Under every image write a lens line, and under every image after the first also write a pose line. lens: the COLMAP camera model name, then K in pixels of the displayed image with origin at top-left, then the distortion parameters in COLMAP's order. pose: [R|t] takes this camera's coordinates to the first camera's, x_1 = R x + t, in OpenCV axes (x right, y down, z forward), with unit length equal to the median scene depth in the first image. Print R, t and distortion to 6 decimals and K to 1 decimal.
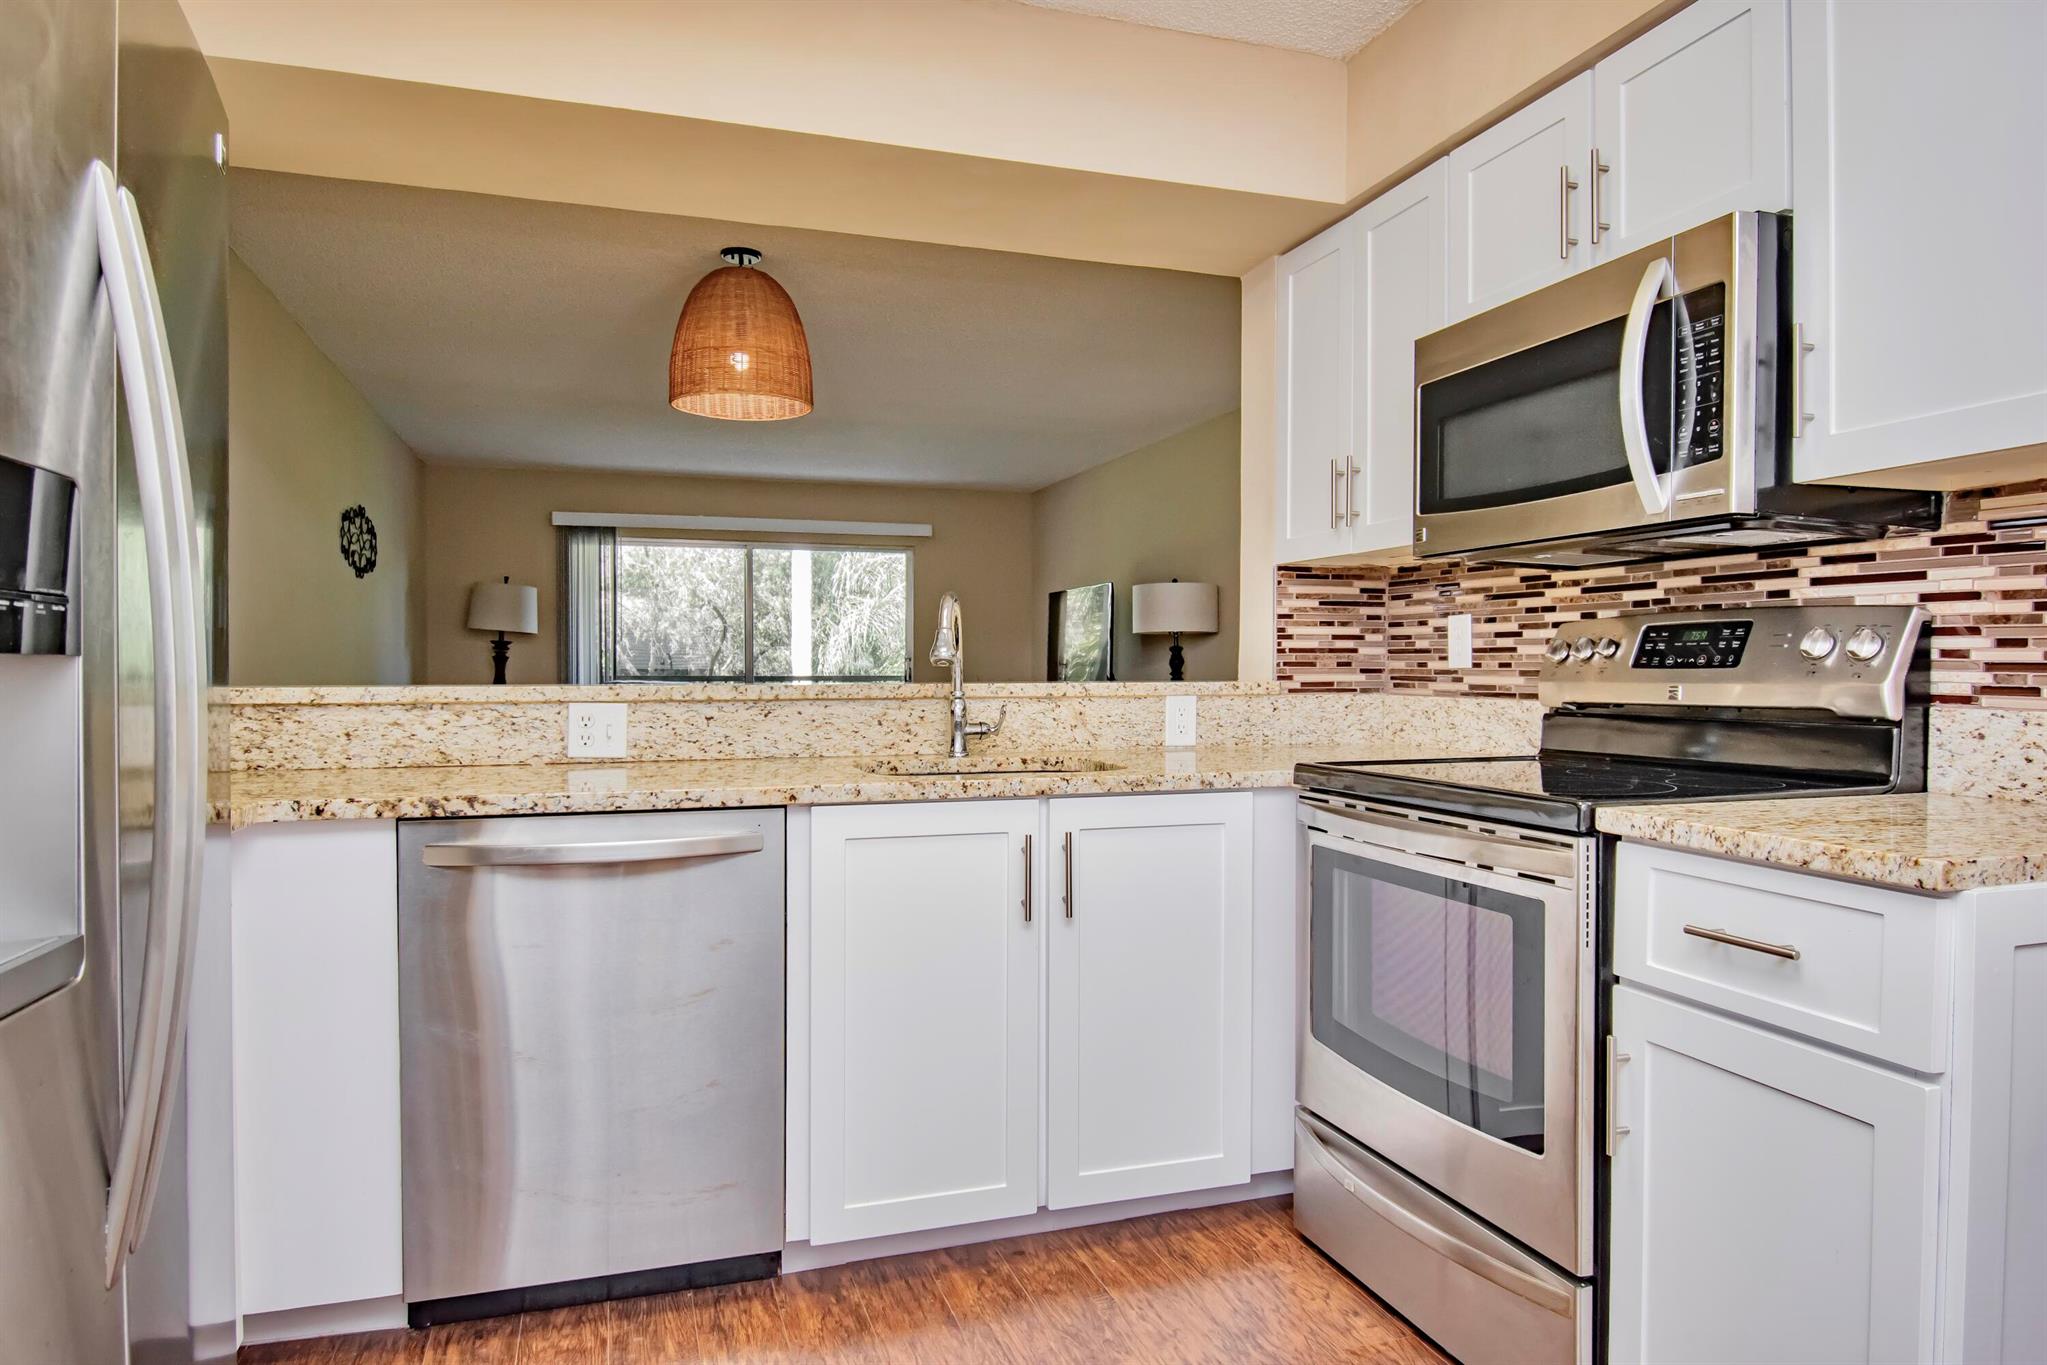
lens RADIAL K [[1265.8, 0, 1017.3], [0, 1265.8, 683.2], [0, 0, 1]] dist [0.016157, -0.034019]
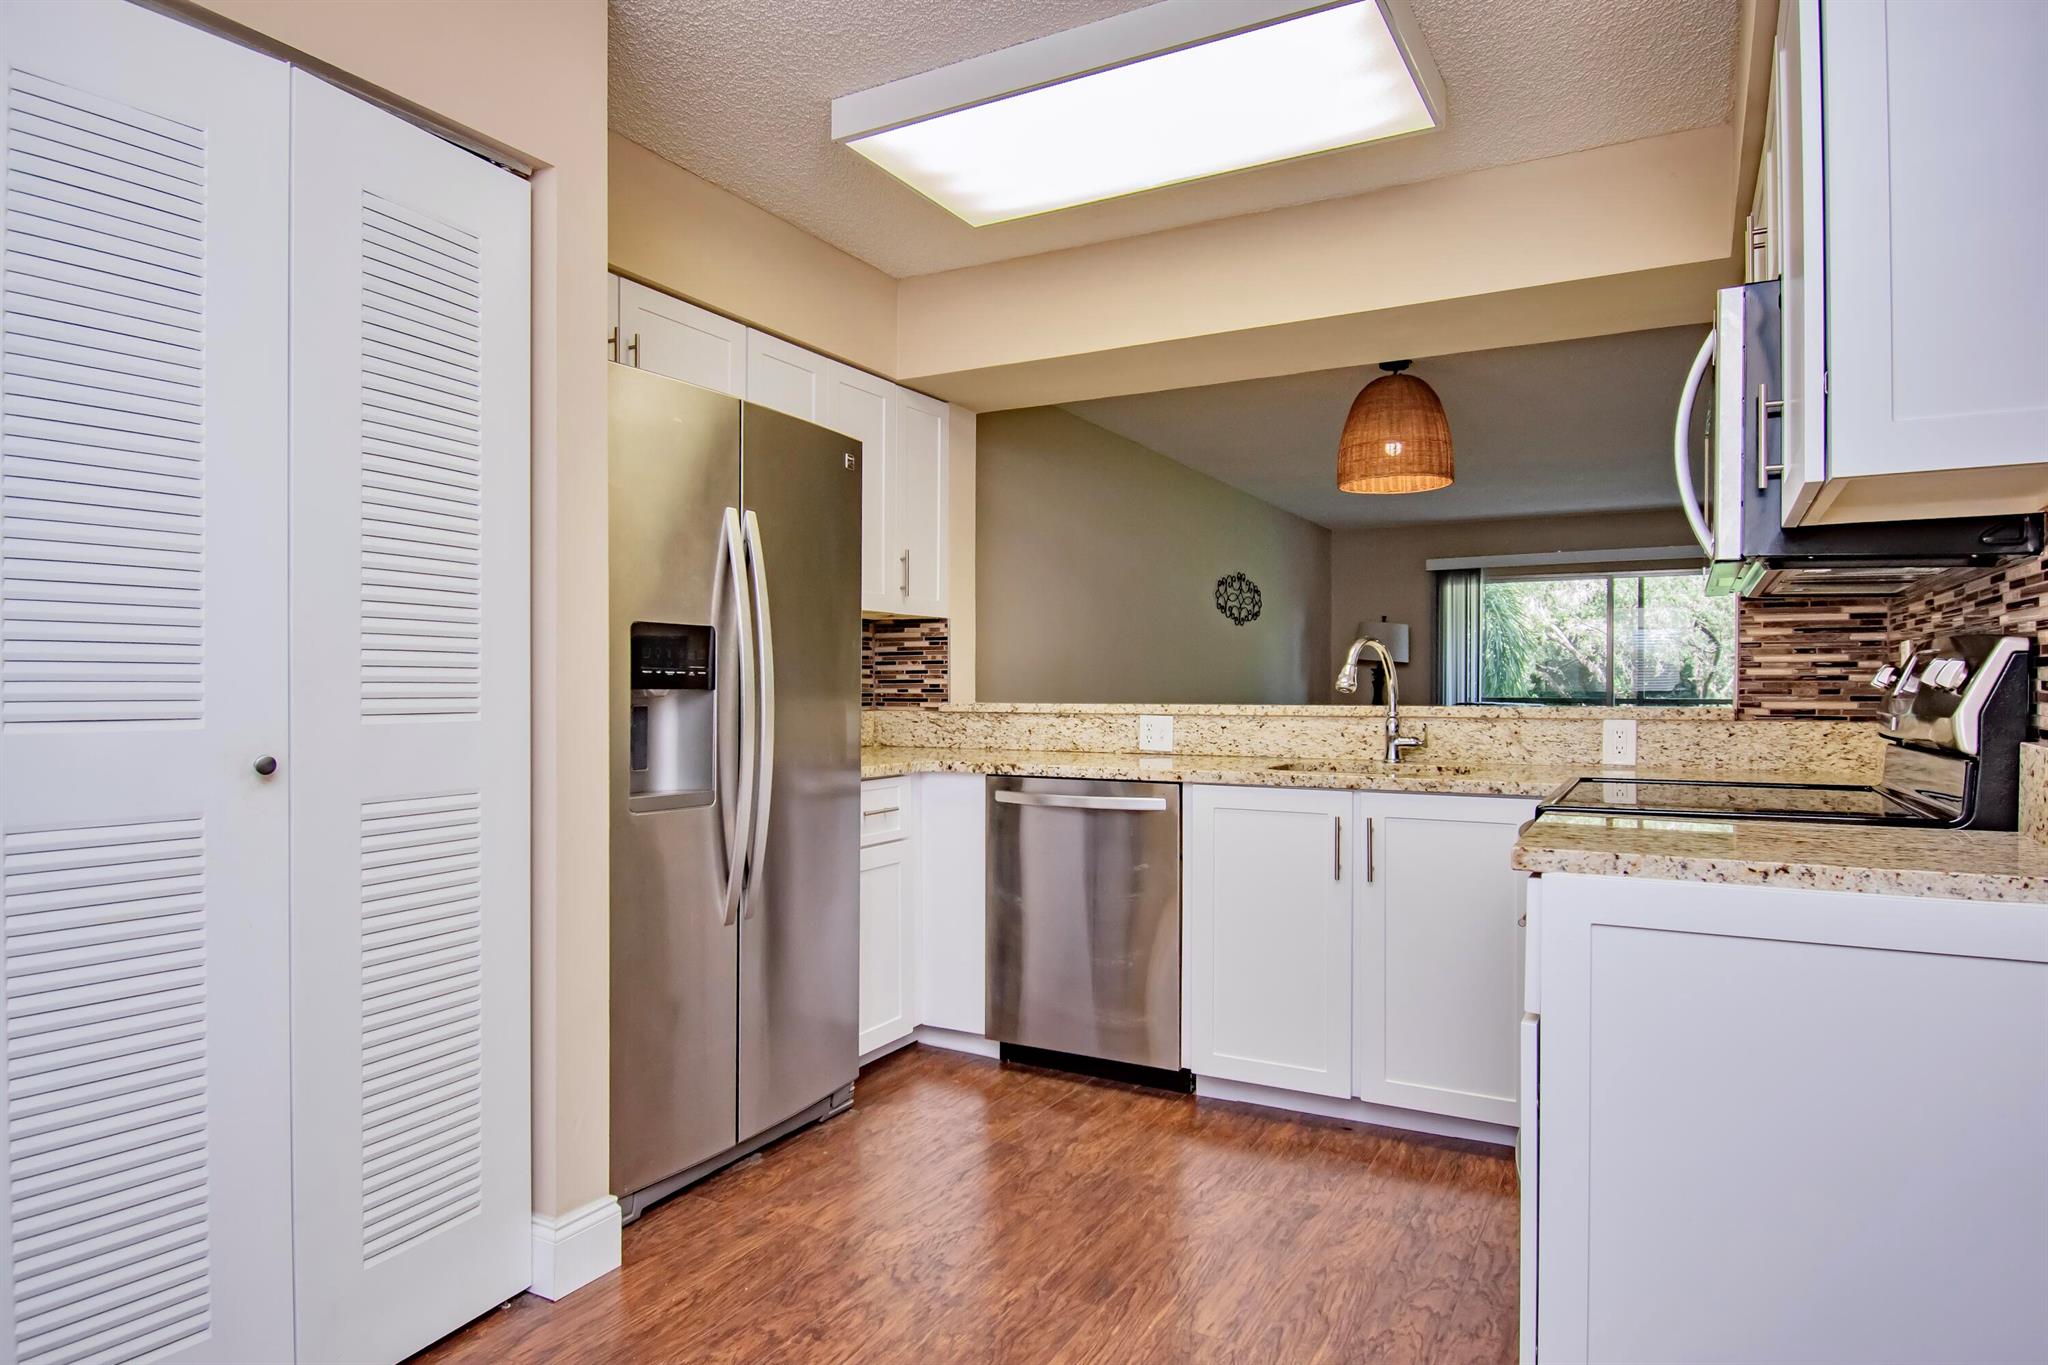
lens RADIAL K [[1183.1, 0, 1024.0], [0, 1183.1, 682.5], [0, 0, 1]] dist [0.004115, 0.000083]
pose [[0.680855, -0.002114, -0.732416, 0.638888], [-0.010937, 0.999855, -0.013054, -0.004247], [0.732337, 0.016898, 0.680733, -0.107184]]
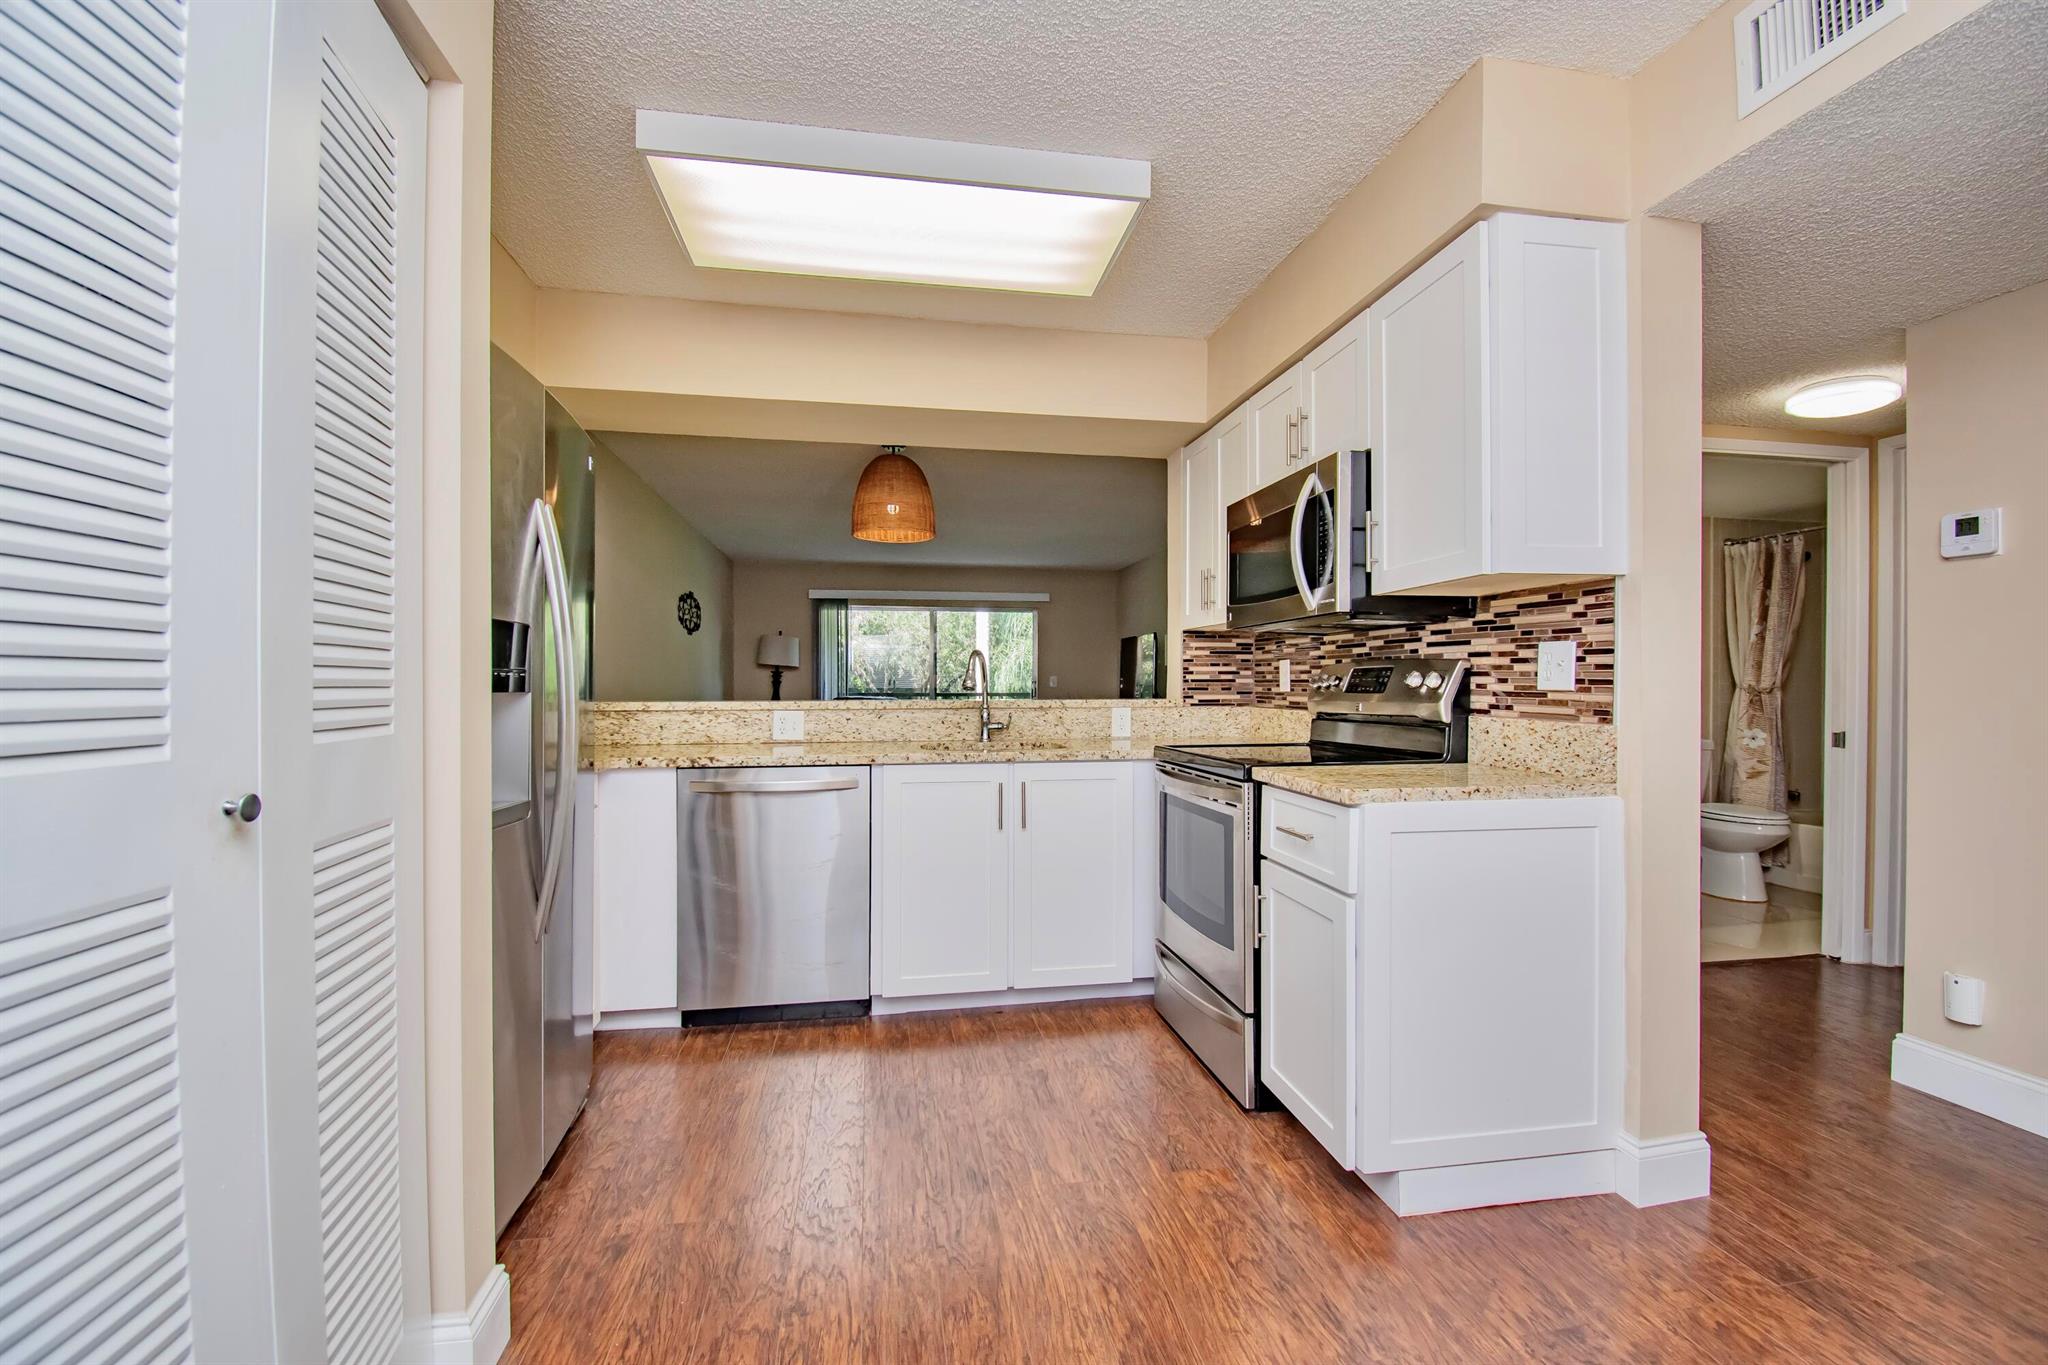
lens RADIAL K [[901.4, 0, 1024.0], [0, 901.4, 682.5], [0, 0, 1]] dist [0.016160, -0.024570]
pose [[0.989874, -0.000987, -0.141947, 0.205185], [-0.001275, 0.999874, -0.015843, -0.005422], [0.141944, 0.015864, 0.989748, -0.270353]]
